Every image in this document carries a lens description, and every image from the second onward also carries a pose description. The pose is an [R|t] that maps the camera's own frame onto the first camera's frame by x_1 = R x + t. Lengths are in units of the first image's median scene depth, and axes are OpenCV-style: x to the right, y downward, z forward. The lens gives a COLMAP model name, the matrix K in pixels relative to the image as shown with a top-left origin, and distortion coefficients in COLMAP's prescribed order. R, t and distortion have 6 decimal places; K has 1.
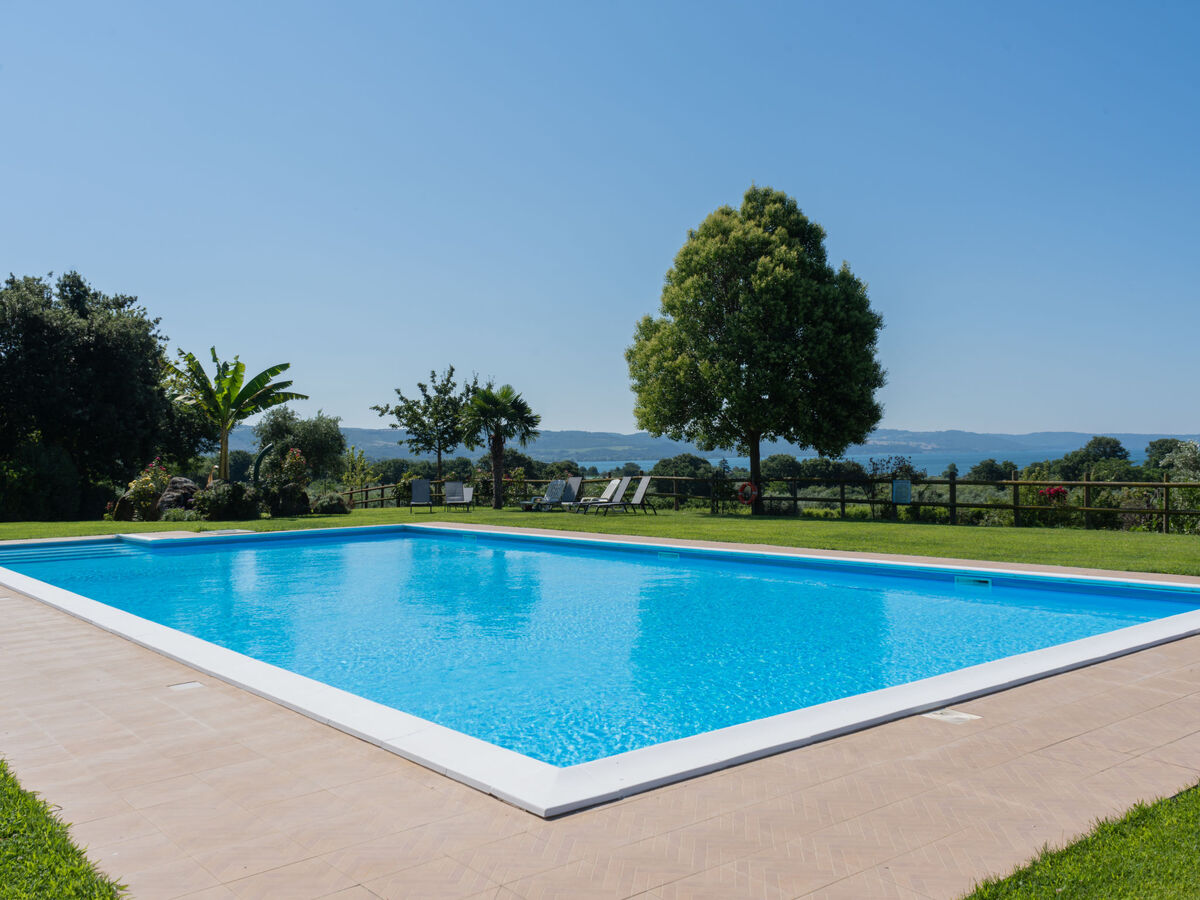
lens RADIAL K [[1019.9, 0, 606.2], [0, 1019.9, 445.5], [0, 0, 1]] dist [-0.066329, 0.060079]
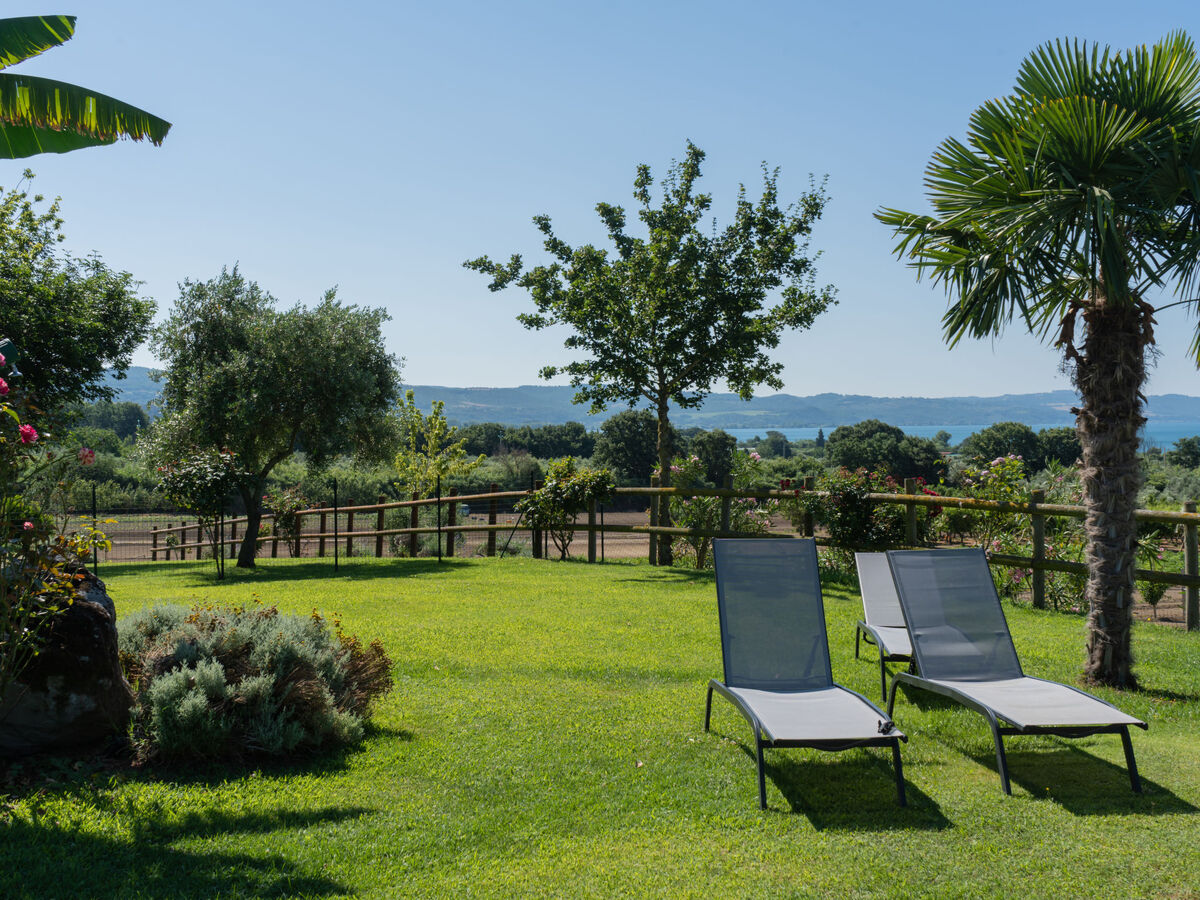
lens RADIAL K [[1306.0, 0, 567.6], [0, 1306.0, 448.0], [0, 0, 1]] dist [0.001224, 0.007364]
pose [[0.989874, 0.012155, -0.141425, -0.175388], [-0.007790, 0.999477, 0.031379, 0.010892], [0.141732, -0.029960, 0.989452, 0.740871]]
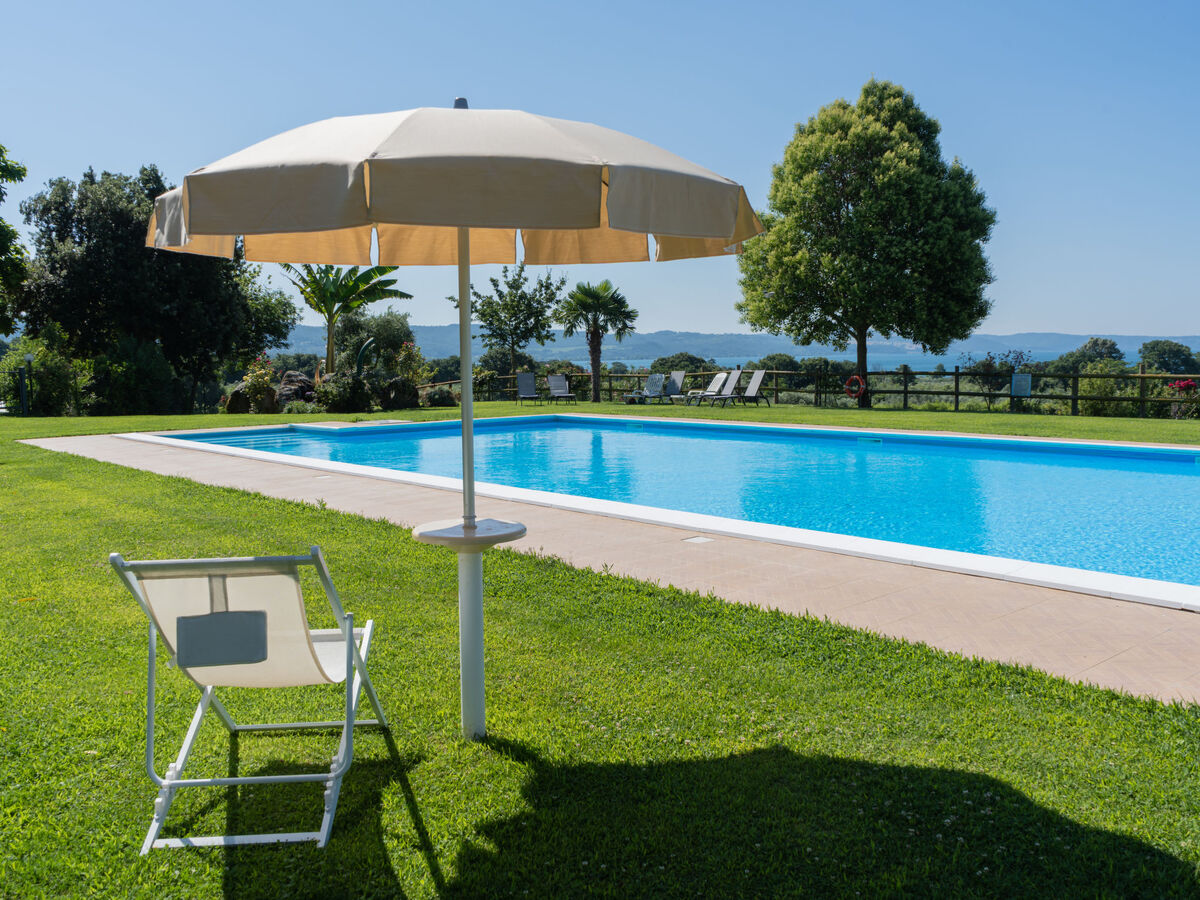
lens RADIAL K [[1019.9, 0, 606.2], [0, 1019.9, 445.5], [0, 0, 1]] dist [-0.066329, 0.060079]
pose [[0.999965, 0.000872, 0.008351, -0.104918], [-0.001692, 0.995116, 0.098694, 0.004653], [-0.008224, -0.098704, 0.995083, -0.020218]]
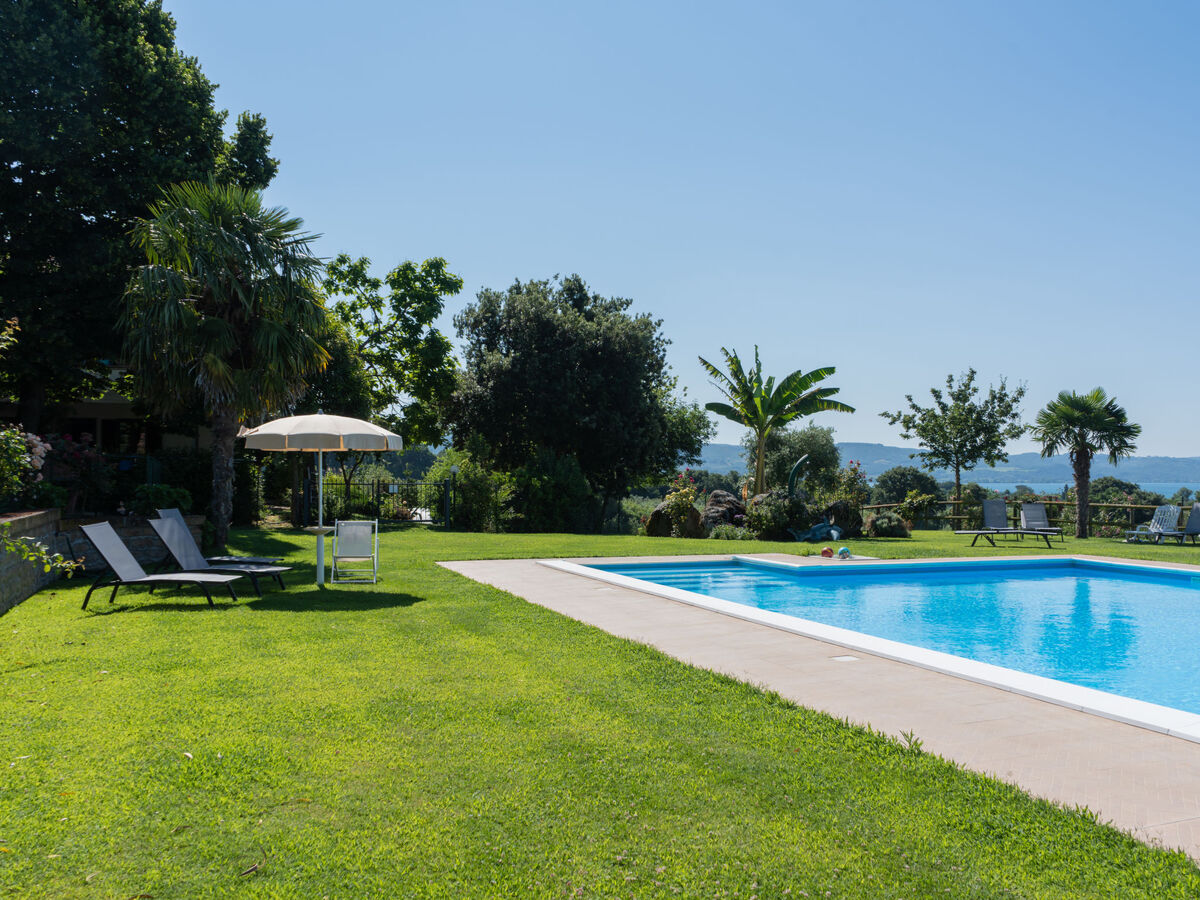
lens RADIAL K [[1045.6, 0, 621.3], [0, 1045.6, 470.6], [0, 0, 1]] dist [-0.000405, 0.003691]
pose [[0.938848, 0.019209, -0.343795, -0.166451], [-0.016575, 0.999806, 0.010600, 0.004993], [0.343932, -0.004254, 0.938985, 0.084716]]
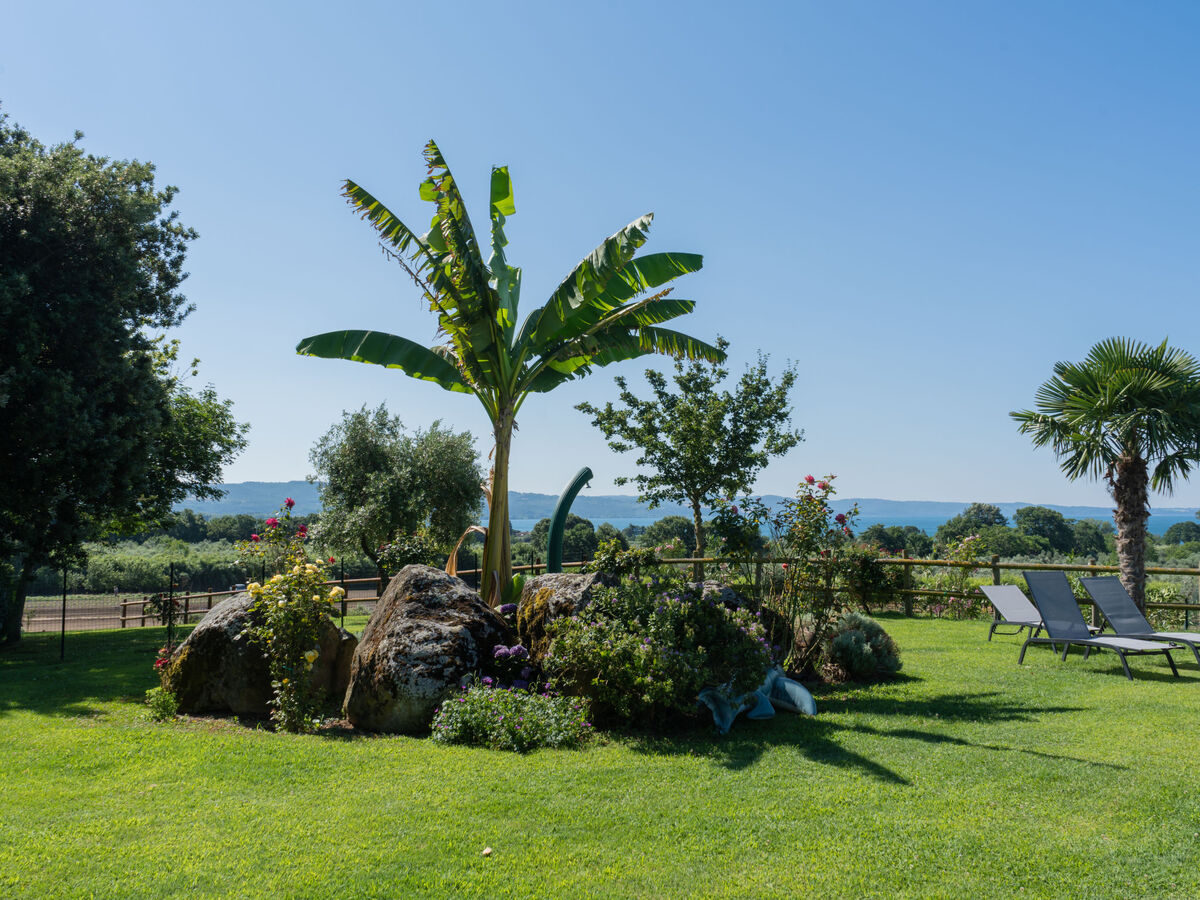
lens RADIAL K [[1072.3, 0, 606.3], [0, 1072.3, 444.7], [0, 0, 1]] dist [-0.013080, 0.010128]
pose [[0.991482, 0.023192, 0.128163, -0.369100], [-0.015986, 0.998248, -0.056975, 0.011925], [-0.129259, 0.054441, 0.990115, 0.609456]]
